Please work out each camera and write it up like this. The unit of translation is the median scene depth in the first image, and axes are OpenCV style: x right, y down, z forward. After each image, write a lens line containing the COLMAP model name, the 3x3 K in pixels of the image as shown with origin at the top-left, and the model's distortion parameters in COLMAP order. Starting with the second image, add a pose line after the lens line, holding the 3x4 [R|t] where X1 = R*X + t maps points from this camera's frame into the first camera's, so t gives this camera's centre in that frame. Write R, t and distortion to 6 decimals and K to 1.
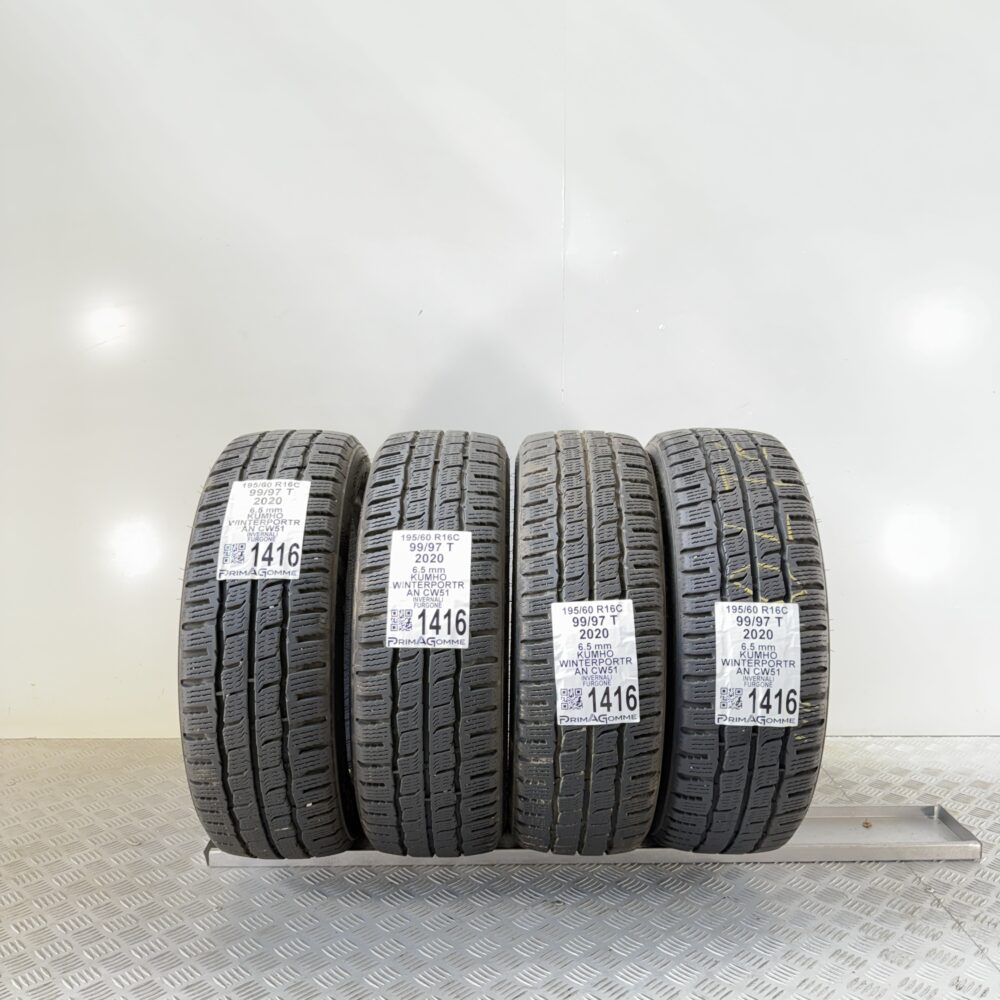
lens RADIAL K [[972.5, 0, 538.0], [0, 972.5, 500.8], [0, 0, 1]] dist [0.086687, -0.148812]
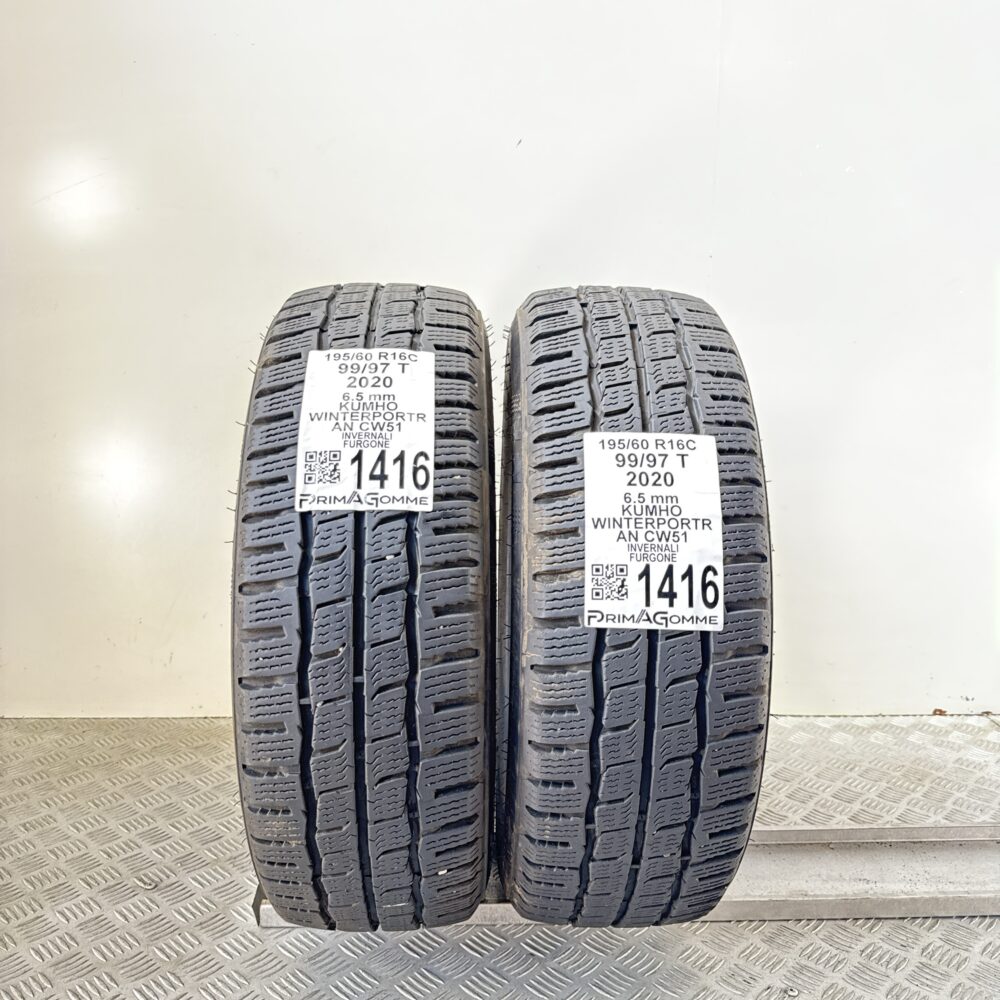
lens RADIAL K [[972.5, 0, 538.0], [0, 972.5, 500.8], [0, 0, 1]] dist [0.086687, -0.148812]
pose [[0.999597, 0.010205, 0.026489, -0.196615], [-0.012111, 0.997270, 0.072836, 0.029724], [-0.025673, -0.073127, 0.996992, 0.405386]]
